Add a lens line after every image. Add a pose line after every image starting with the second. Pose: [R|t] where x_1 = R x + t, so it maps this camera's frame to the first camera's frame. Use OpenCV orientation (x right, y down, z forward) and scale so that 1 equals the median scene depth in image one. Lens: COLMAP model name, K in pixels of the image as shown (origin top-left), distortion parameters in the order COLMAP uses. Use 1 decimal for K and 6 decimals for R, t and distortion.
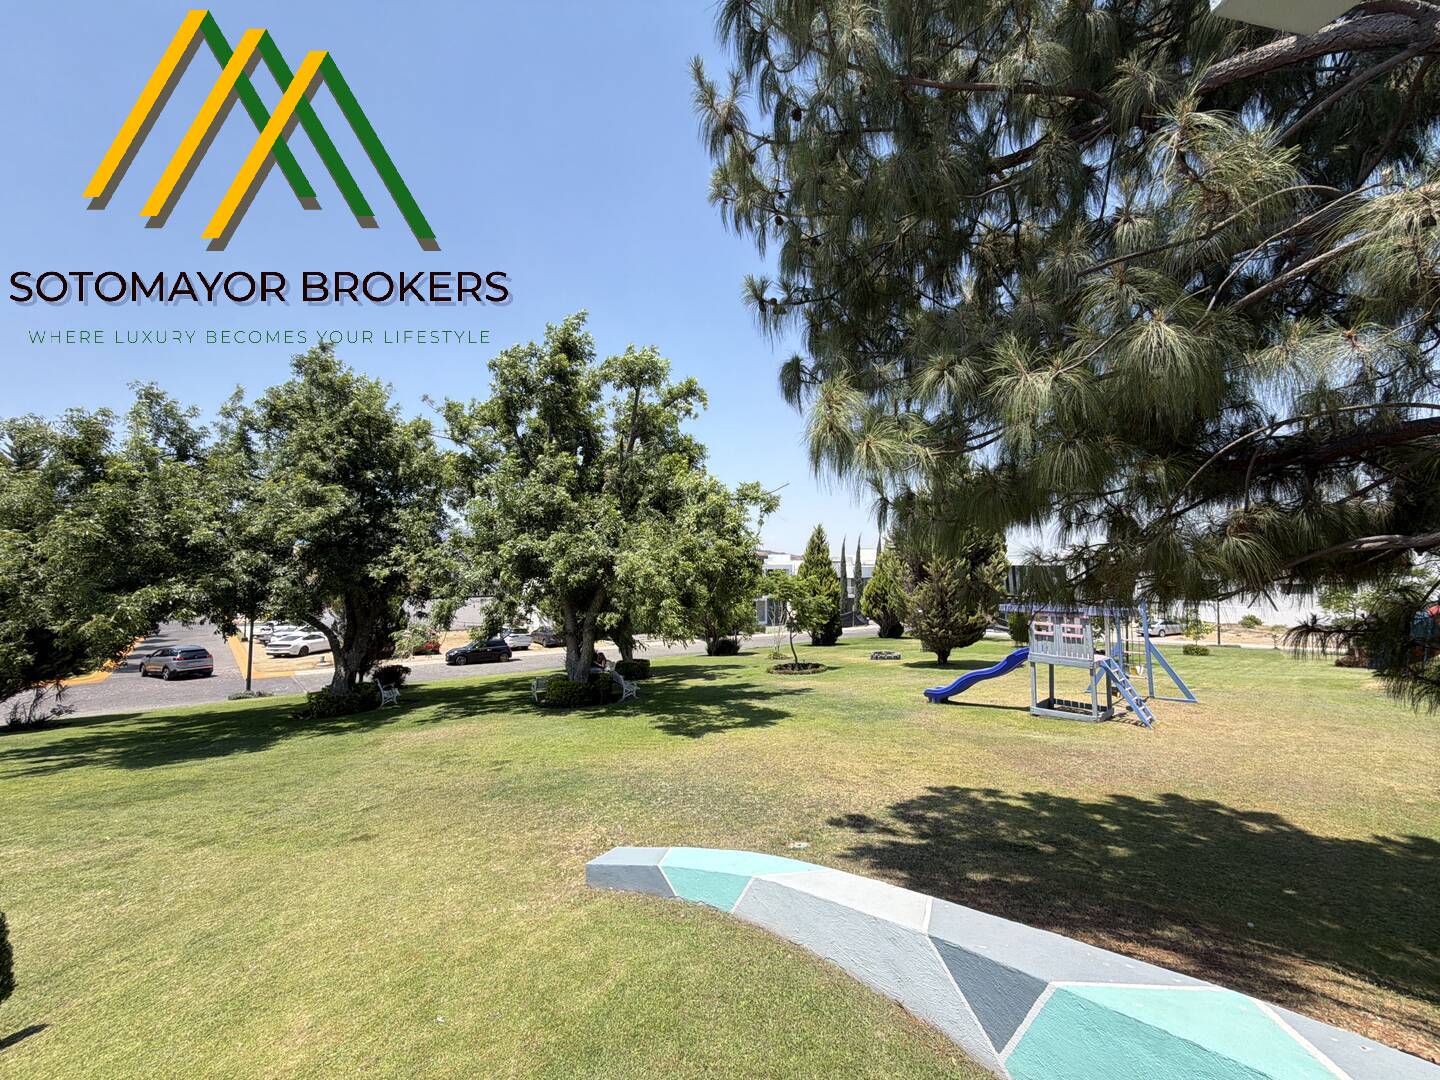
lens RADIAL K [[573.9, 0, 719.0], [0, 573.9, 539.6], [0, 0, 1]] dist [0.000888, 0.000053]
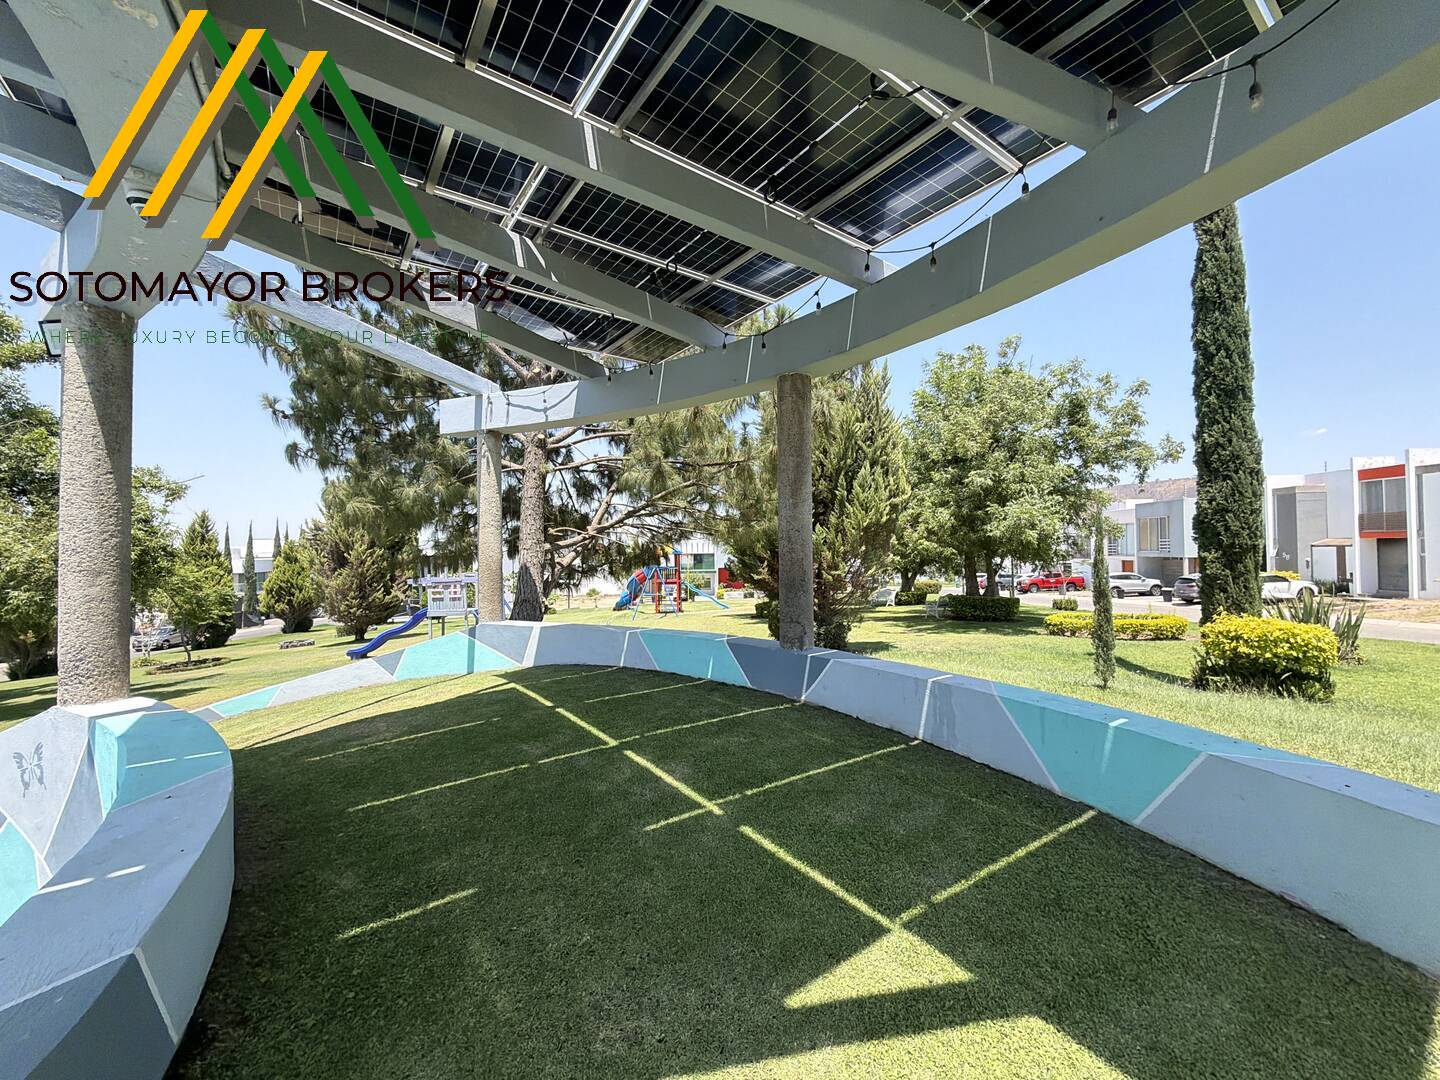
lens RADIAL K [[573.9, 0, 719.0], [0, 573.9, 539.6], [0, 0, 1]] dist [0.000888, 0.000053]
pose [[0.592655, 0.009797, 0.805397, -0.116281], [-0.021451, 0.999763, 0.003624, -0.004235], [-0.805171, -0.019424, 0.592725, -0.265749]]
